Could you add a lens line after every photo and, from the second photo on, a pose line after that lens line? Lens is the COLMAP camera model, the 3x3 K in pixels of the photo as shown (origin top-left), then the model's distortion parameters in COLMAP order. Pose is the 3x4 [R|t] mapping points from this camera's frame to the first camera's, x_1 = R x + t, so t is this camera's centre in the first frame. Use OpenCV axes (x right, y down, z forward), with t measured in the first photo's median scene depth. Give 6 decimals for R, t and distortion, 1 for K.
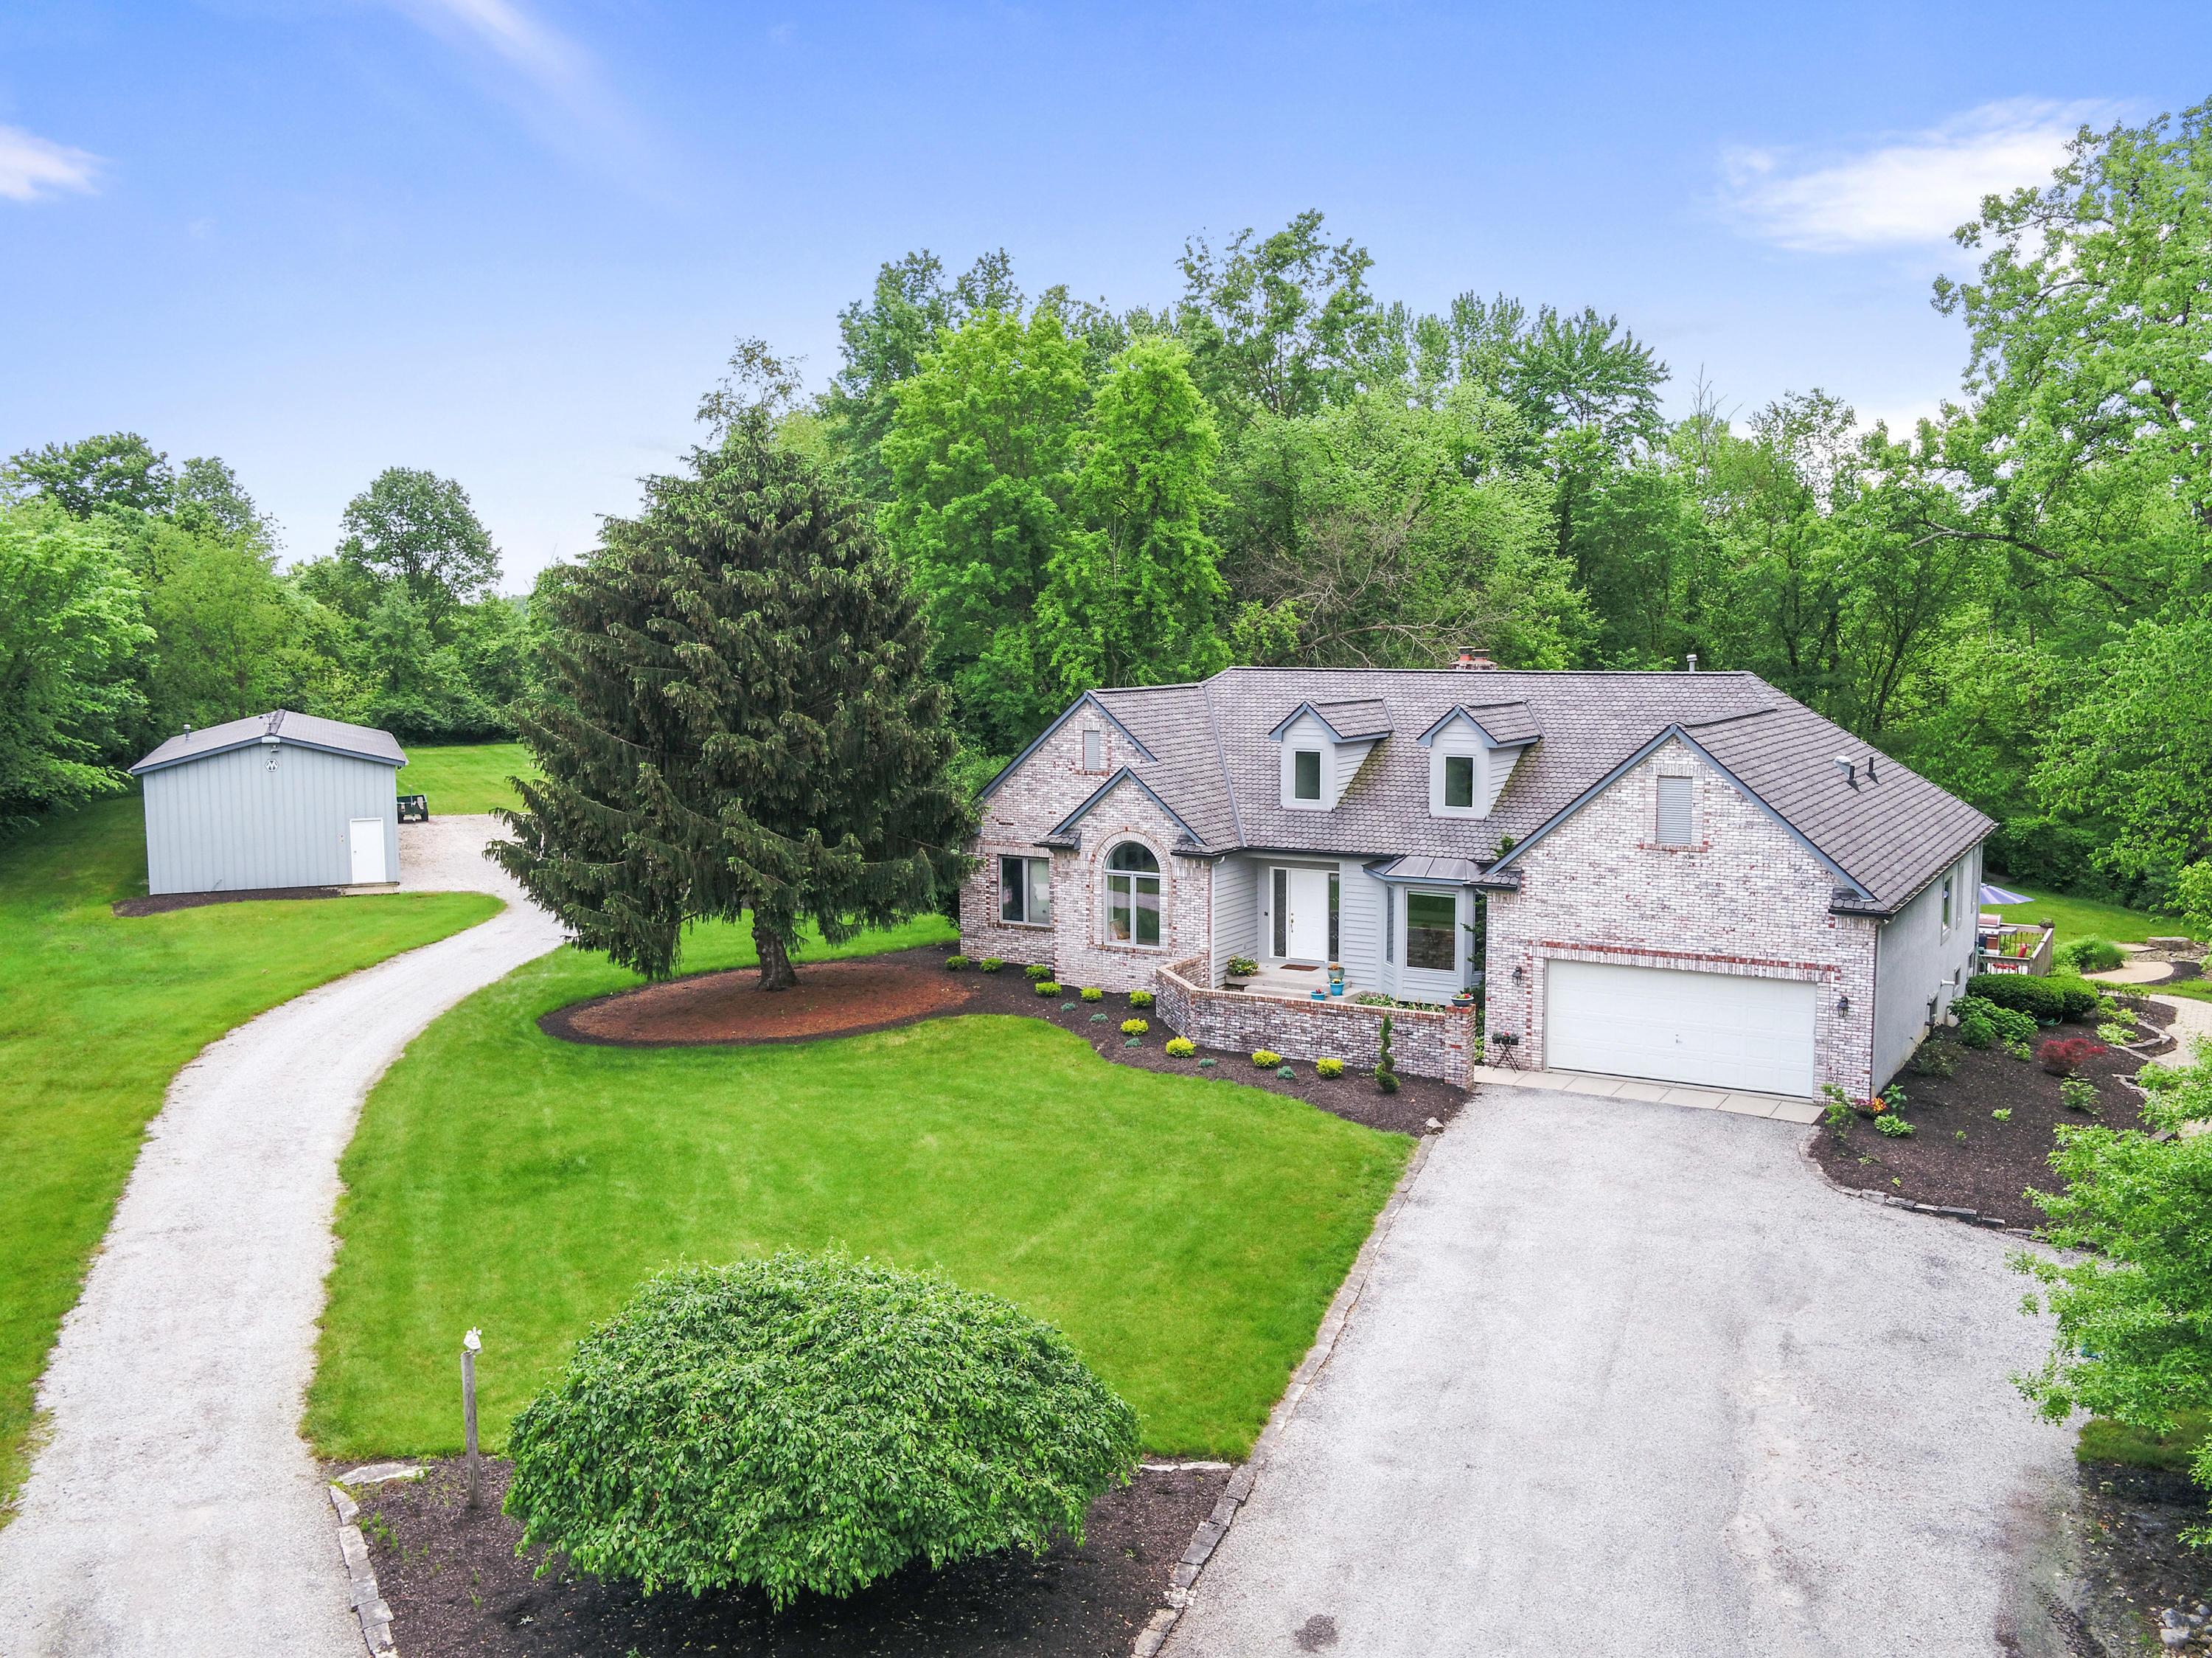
lens RADIAL K [[1905.7, 0, 1118.6], [0, 1905.7, 822.4], [0, 0, 1]] dist [-0.006089, 0.009151]
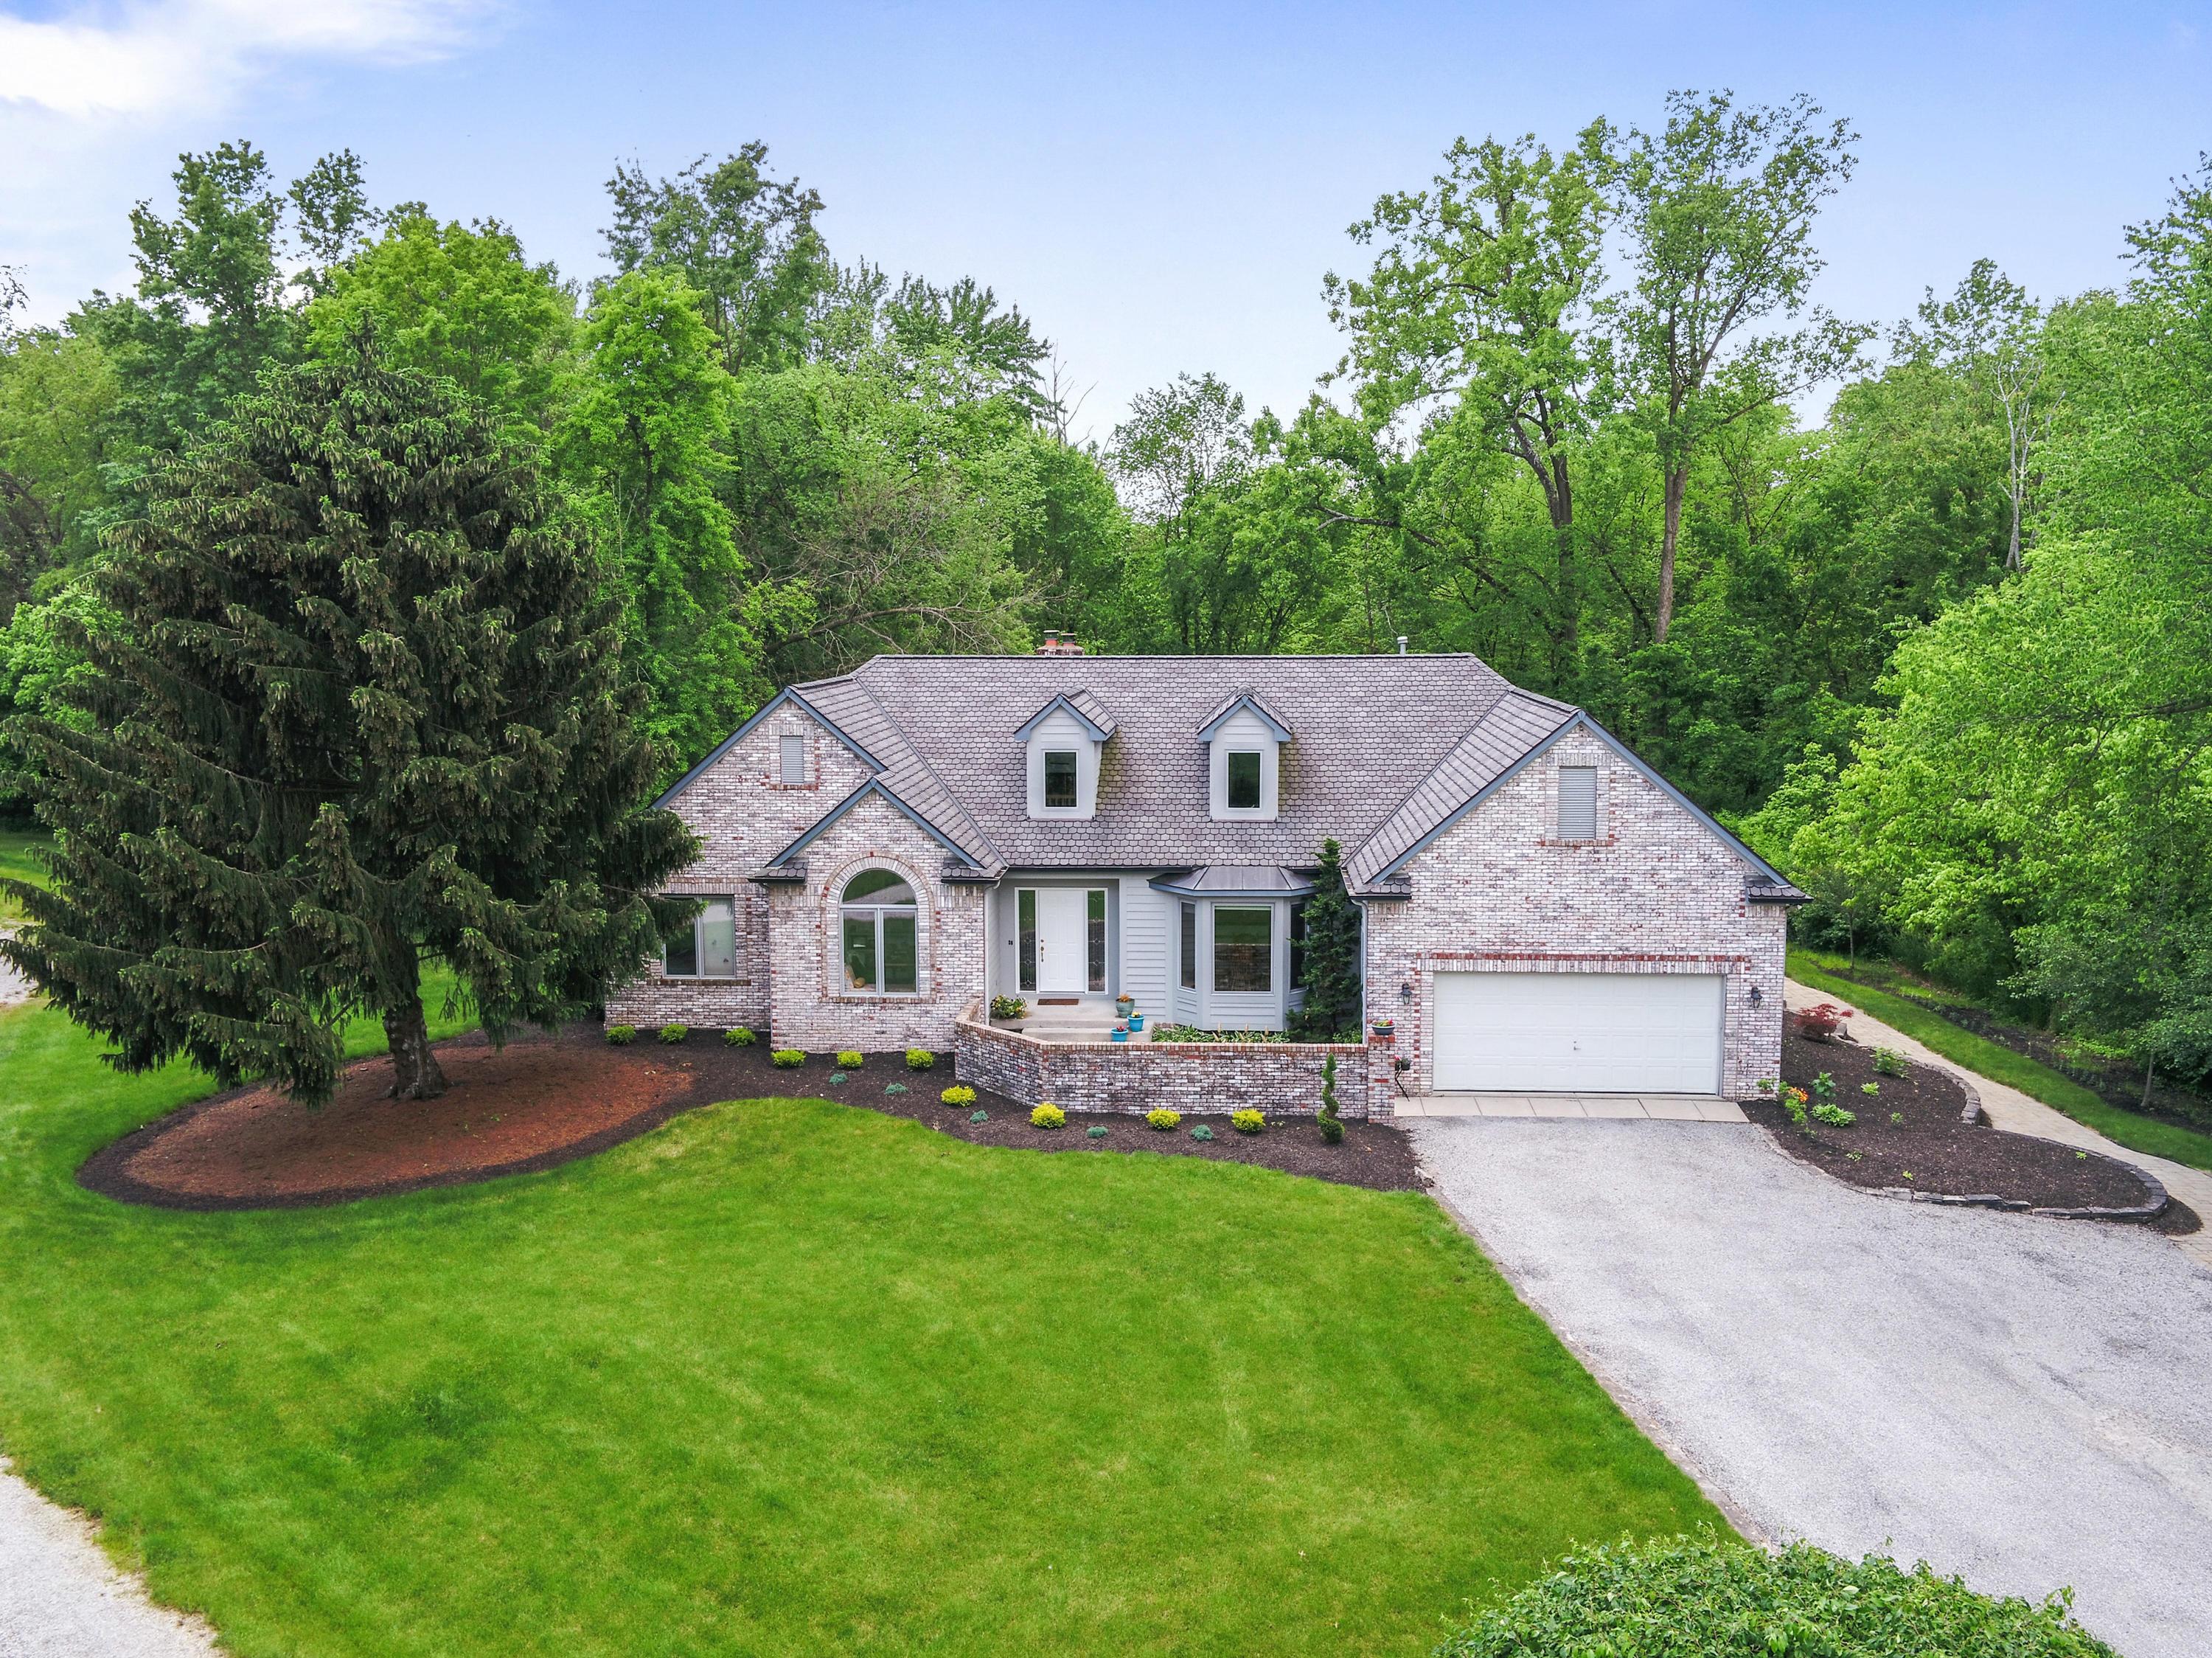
lens RADIAL K [[1905.7, 0, 1118.7], [0, 1905.7, 833.5], [0, 0, 1]] dist [-0.006089, 0.009151]
pose [[0.895605, -0.054157, 0.441542, -0.309086], [0.048155, 0.998532, 0.024798, -0.024361], [-0.442236, -0.000947, 0.896898, 0.251626]]
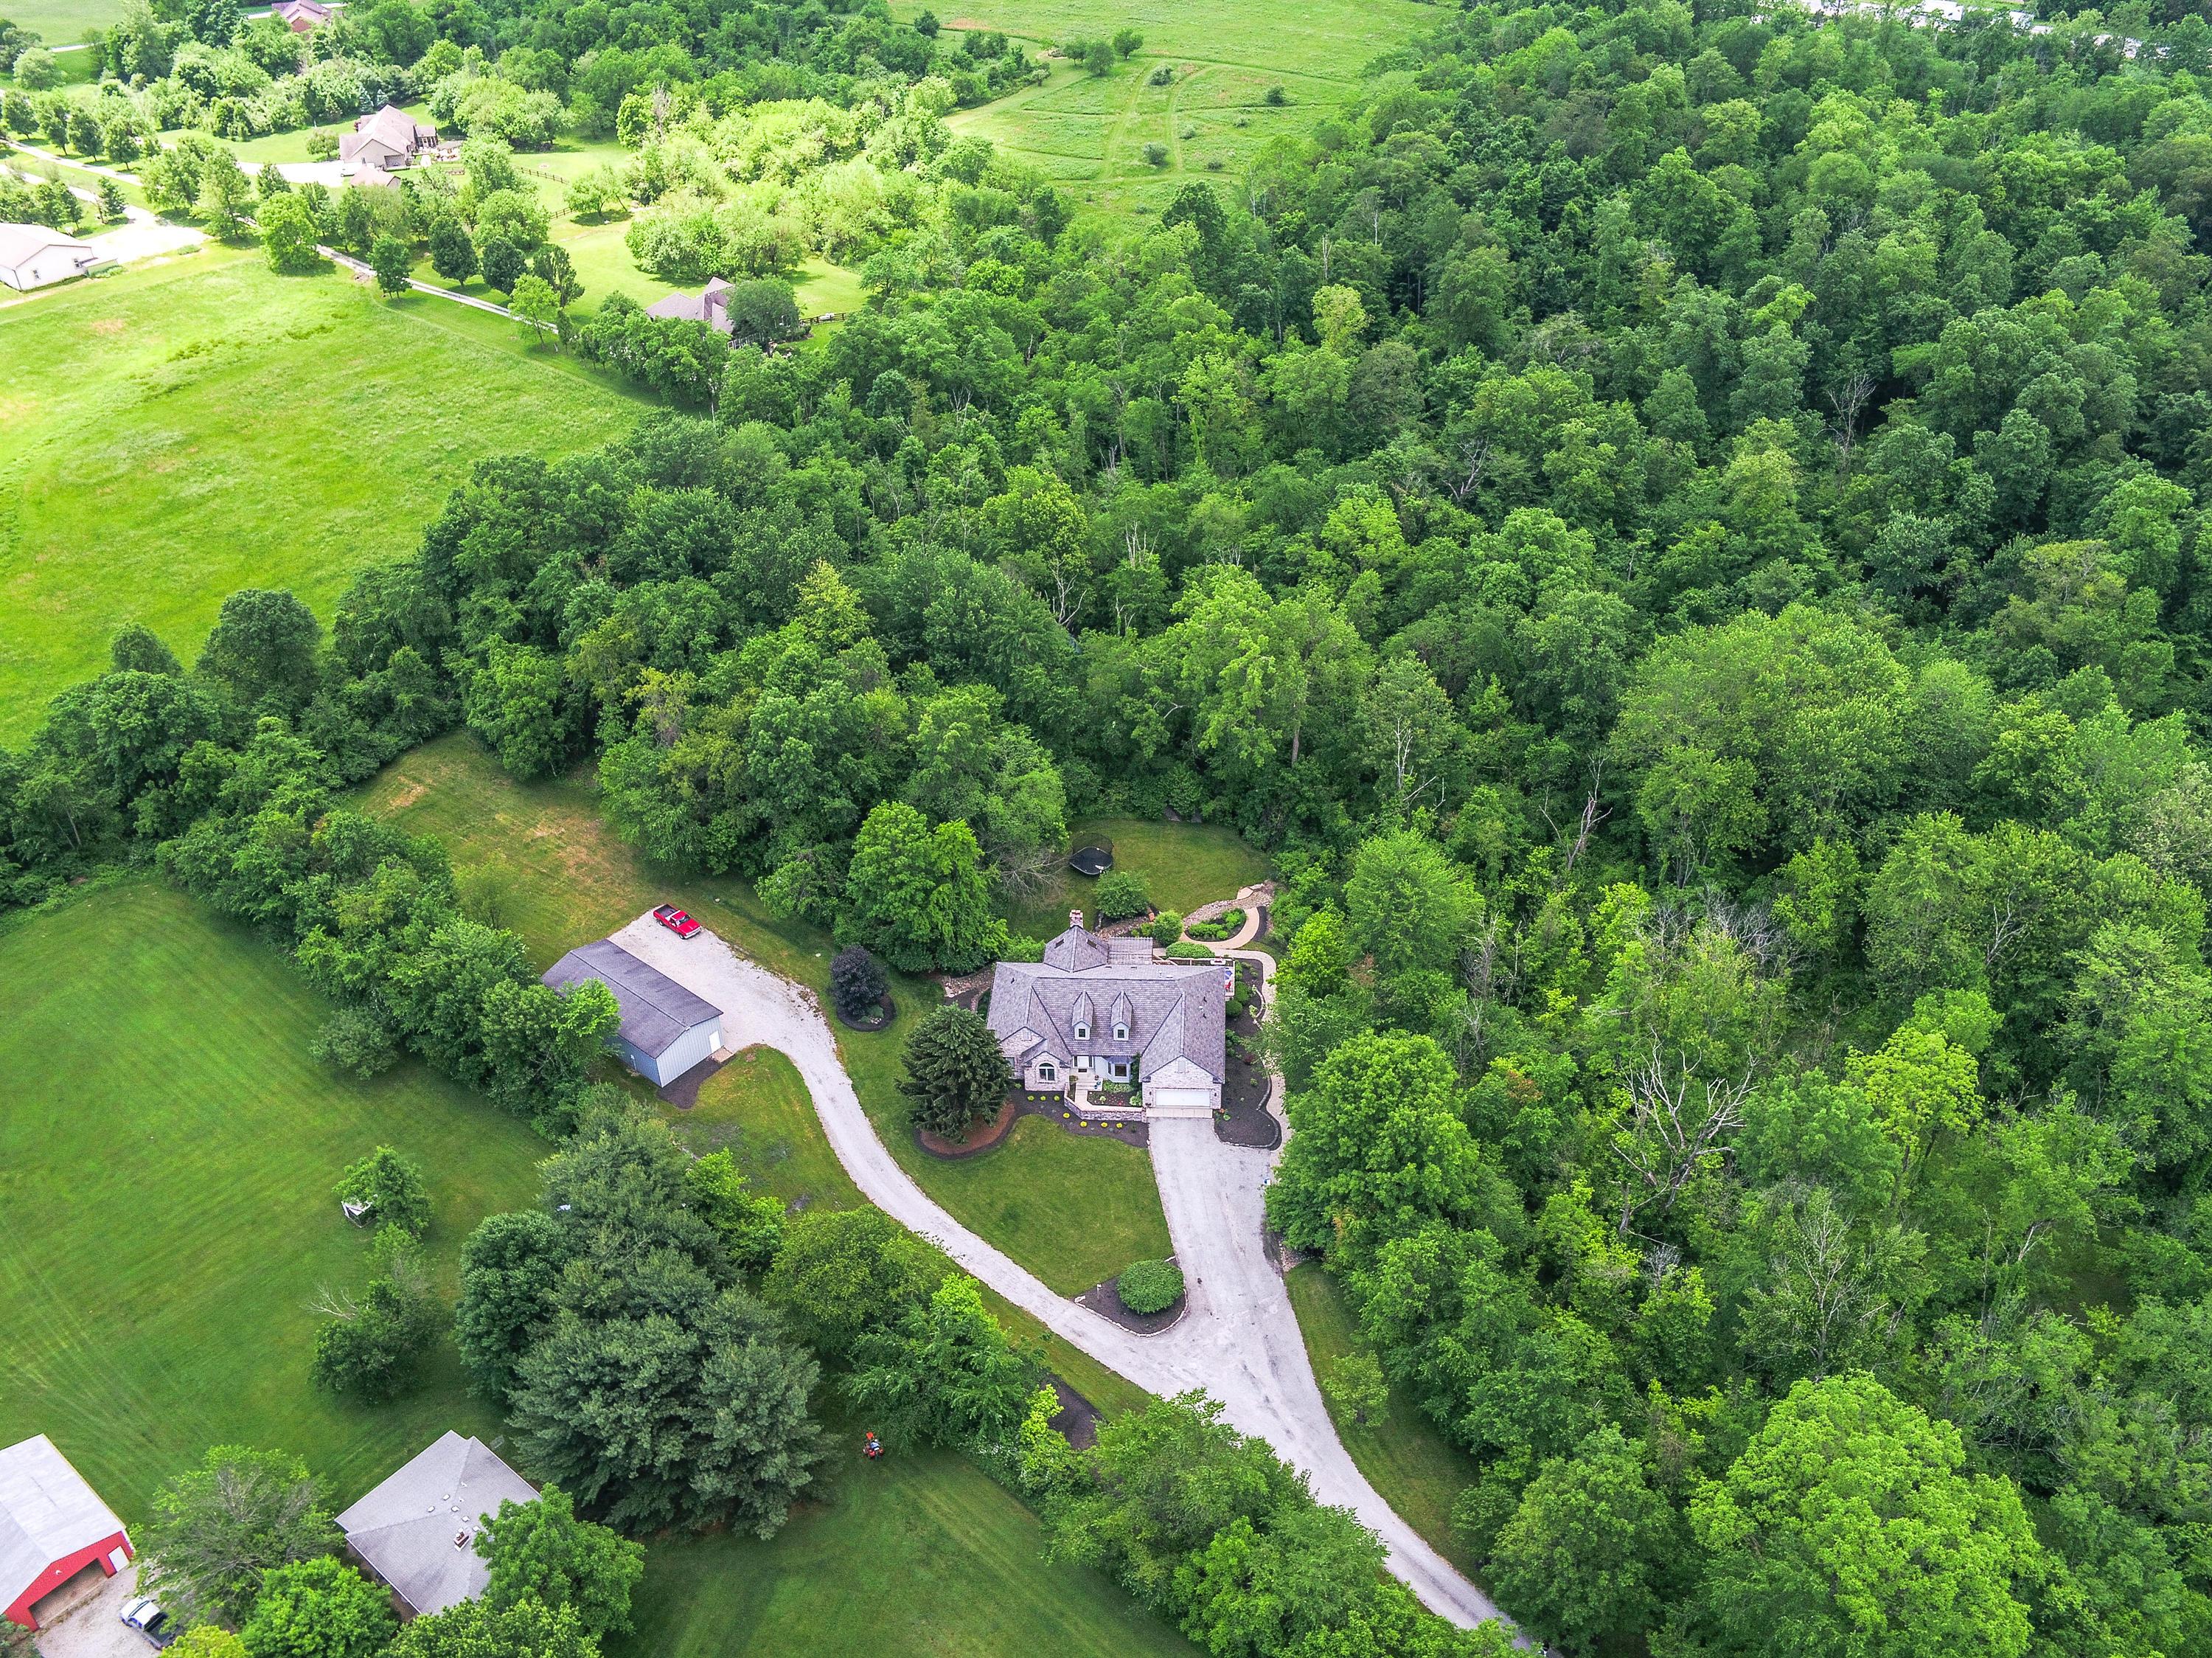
lens RADIAL K [[1905.7, 0, 1116.4], [0, 1905.7, 811.9], [0, 0, 1]] dist [-0.006089, 0.009151]
pose [[0.885661, -0.276901, 0.372734, -1.447643], [0.063067, 0.867027, 0.494254, -2.894290], [-0.460030, -0.414234, 0.785355, -2.410231]]
